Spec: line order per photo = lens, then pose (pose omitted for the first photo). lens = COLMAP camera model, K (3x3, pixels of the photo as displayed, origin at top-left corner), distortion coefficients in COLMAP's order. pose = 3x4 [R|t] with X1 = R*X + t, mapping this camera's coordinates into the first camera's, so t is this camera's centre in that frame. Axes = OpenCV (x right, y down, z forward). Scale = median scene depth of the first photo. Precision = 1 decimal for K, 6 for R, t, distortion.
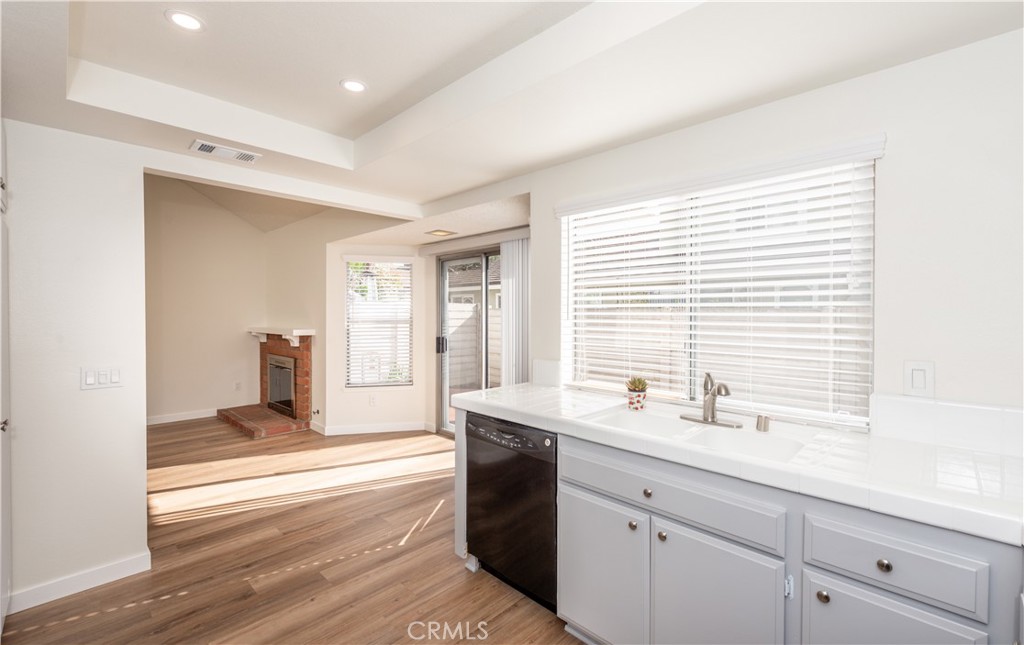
lens RADIAL K [[420.5, 0, 511.7], [0, 420.5, 318.1], [0, 0, 1]] dist [-0.000804, 0.000008]
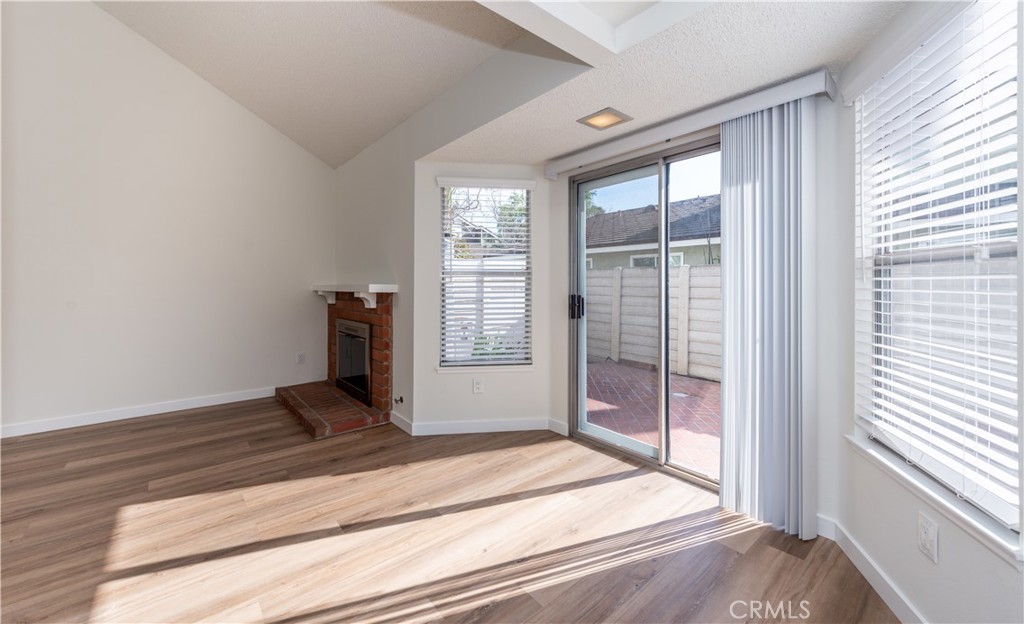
lens RADIAL K [[404.0, 0, 522.2], [0, 404.0, 283.8], [0, 0, 1]] dist [0.001122, -0.000425]
pose [[0.994367, 0.000477, -0.105994, -0.183417], [-0.001523, 0.999951, -0.009786, 0.032769], [0.105984, 0.009893, 0.994319, 0.336502]]
